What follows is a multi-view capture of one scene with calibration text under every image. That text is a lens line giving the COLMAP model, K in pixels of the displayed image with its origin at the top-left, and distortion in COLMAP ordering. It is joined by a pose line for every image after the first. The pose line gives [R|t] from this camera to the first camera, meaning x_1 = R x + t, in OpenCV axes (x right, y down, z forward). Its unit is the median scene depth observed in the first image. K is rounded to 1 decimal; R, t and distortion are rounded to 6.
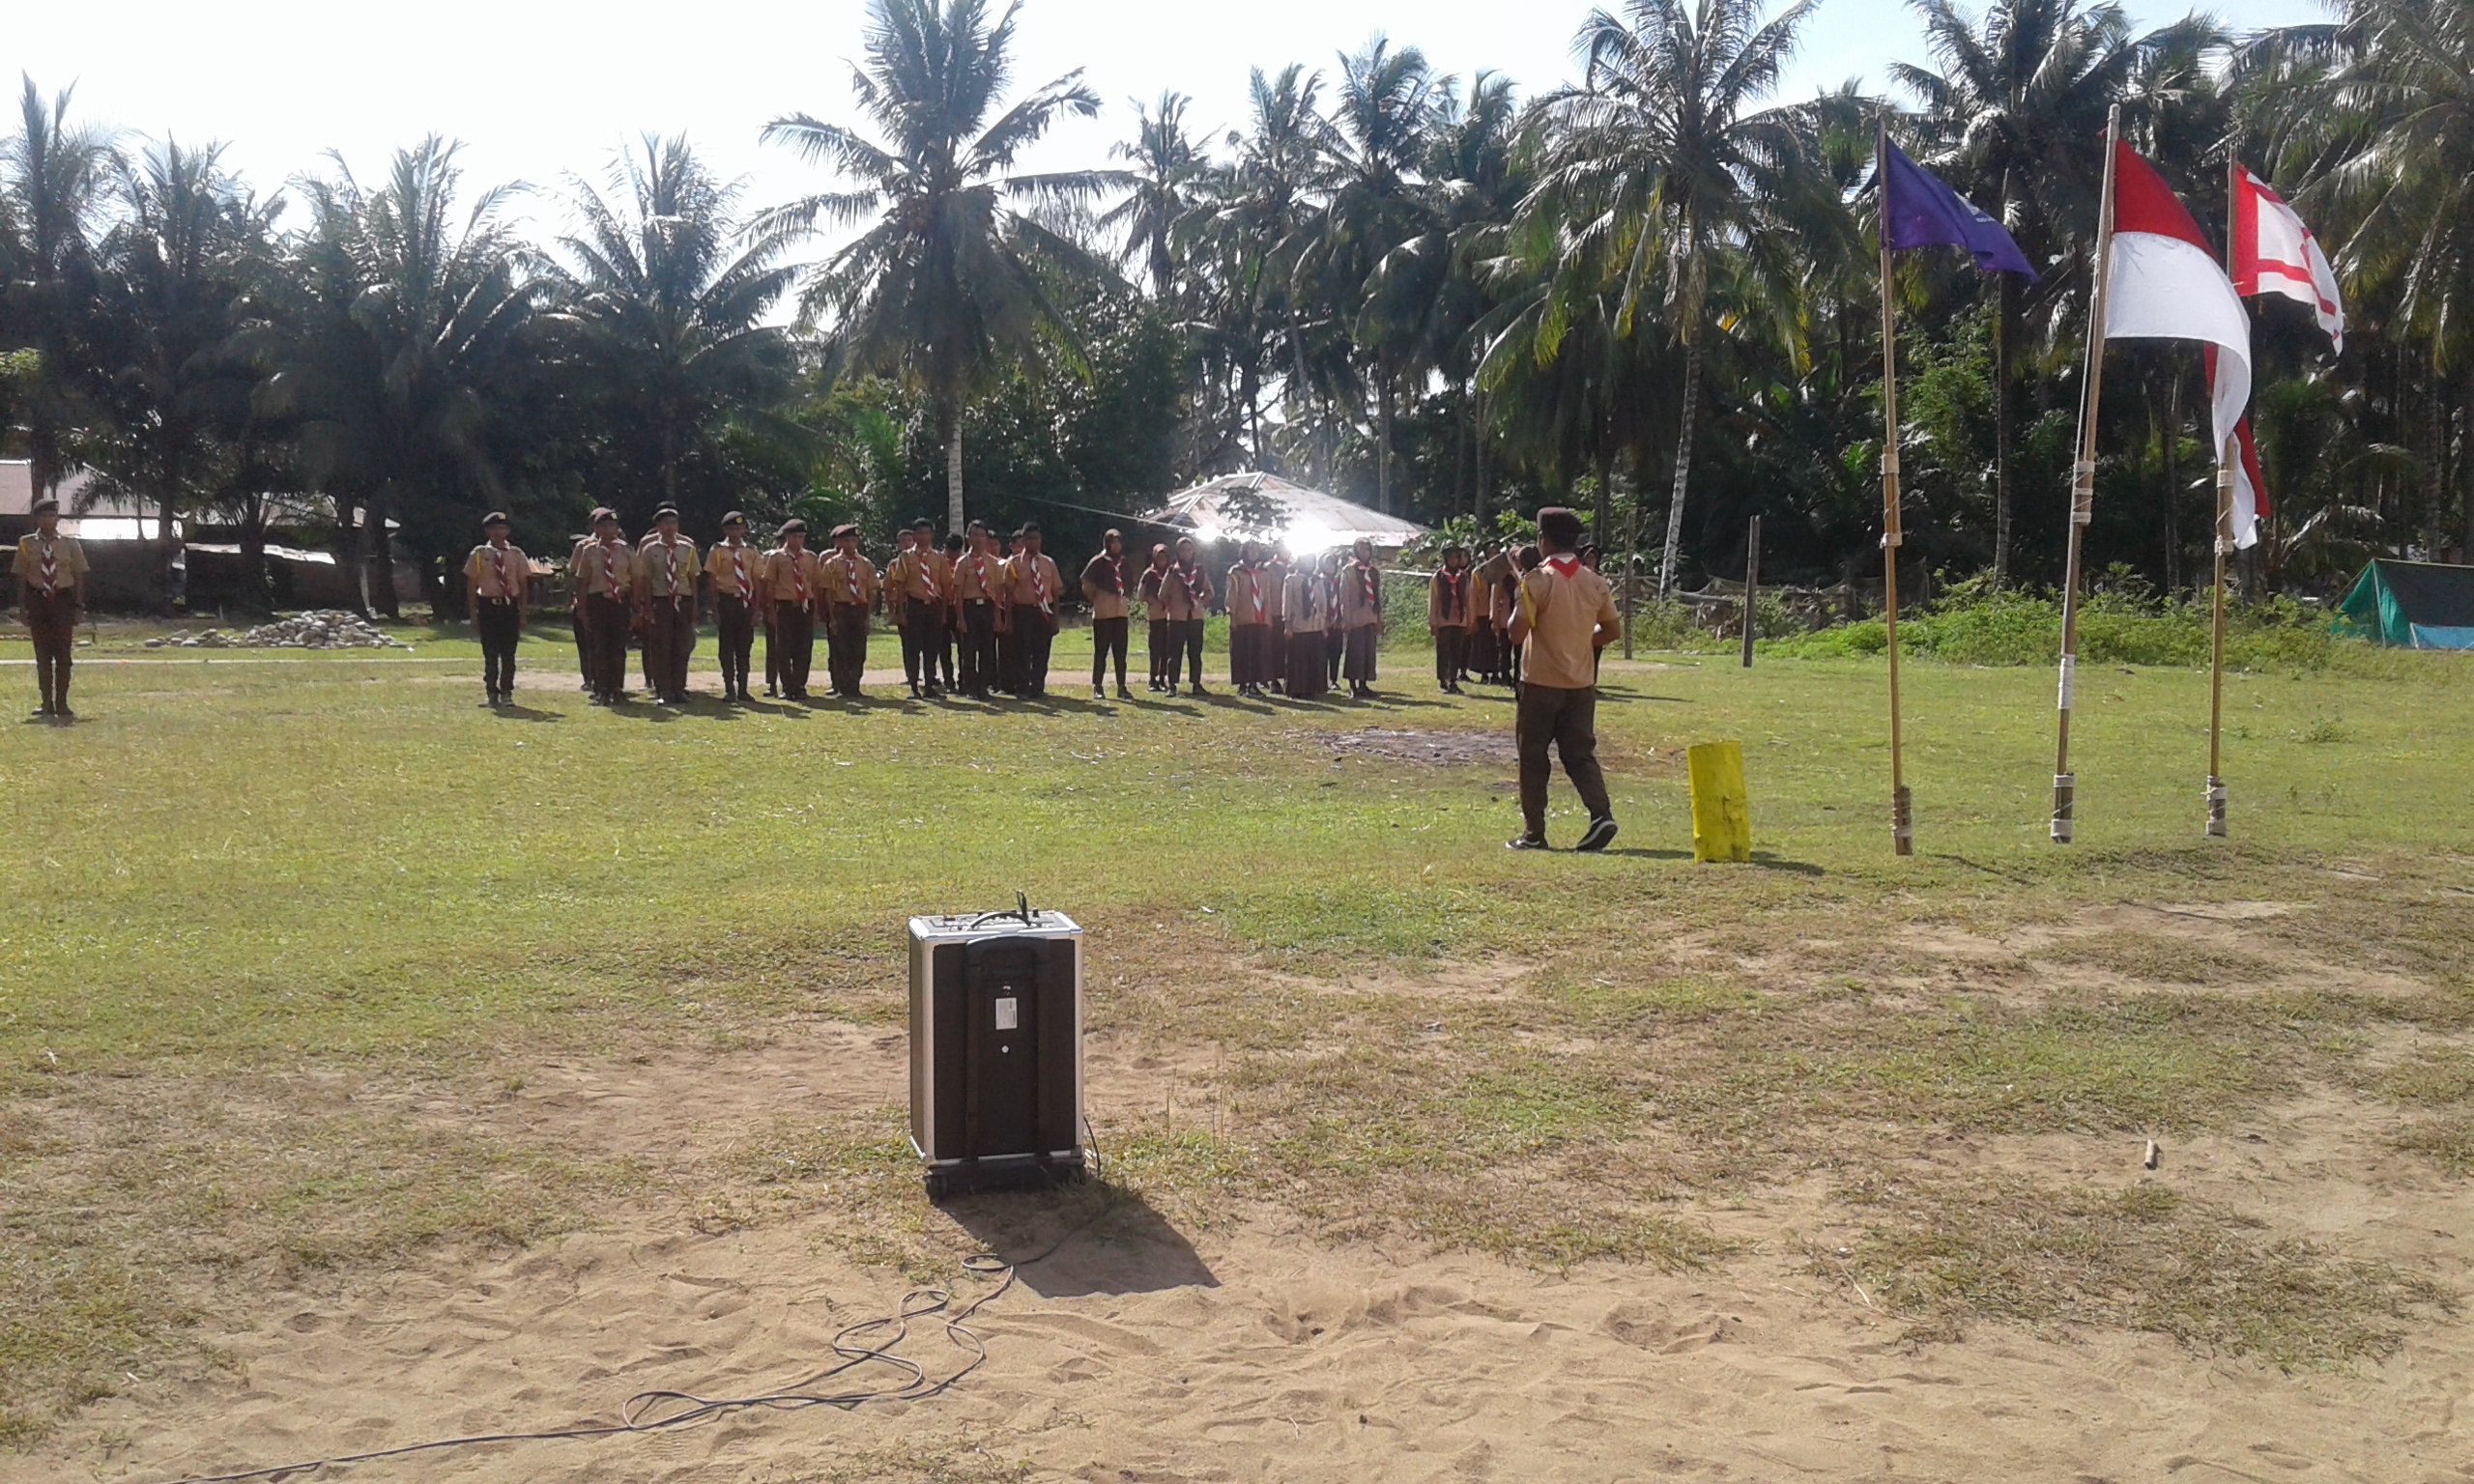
lens RADIAL K [[2287.7, 0, 1060.8], [0, 2287.7, 736.1], [0, 0, 1]] dist [0.008679, -0.089917]
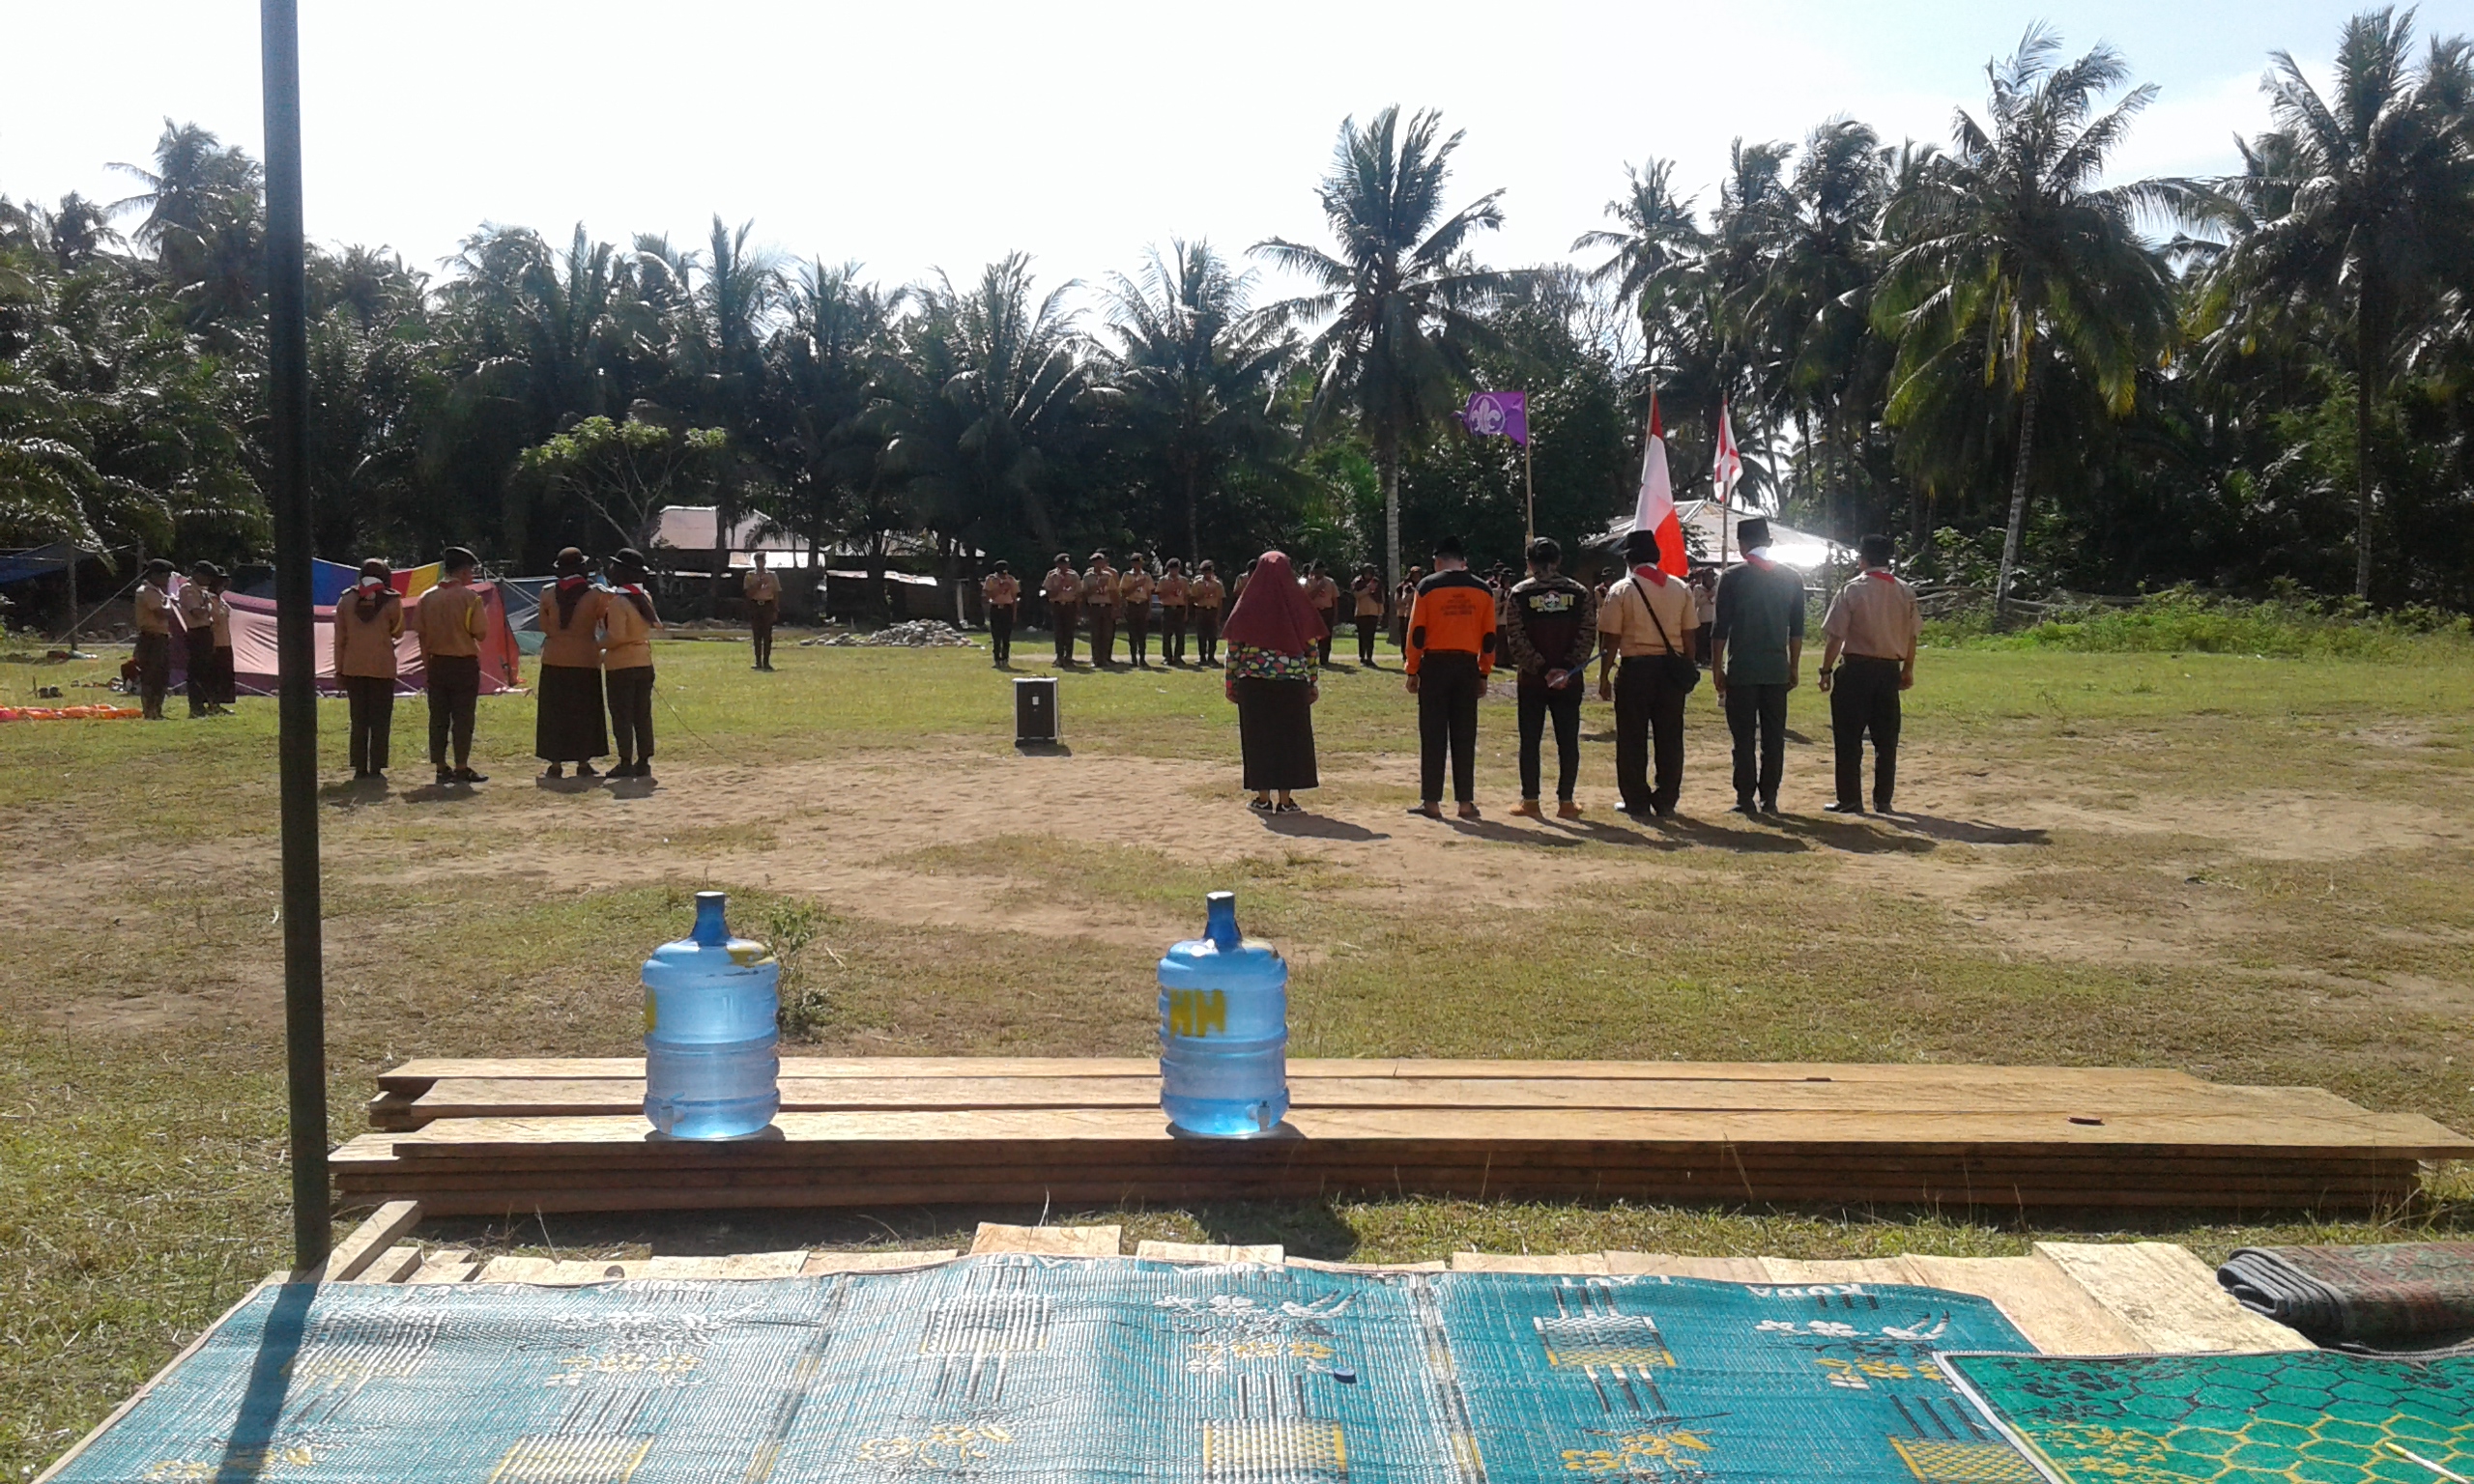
lens RADIAL K [[2287.7, 0, 1060.8], [0, 2287.7, 736.1], [0, 0, 1]] dist [0.008679, -0.089917]
pose [[0.965931, 0.009372, -0.258630, 0.071664], [-0.011421, 0.999914, -0.006422, 0.014544], [0.258548, 0.009157, 0.965955, -0.191737]]
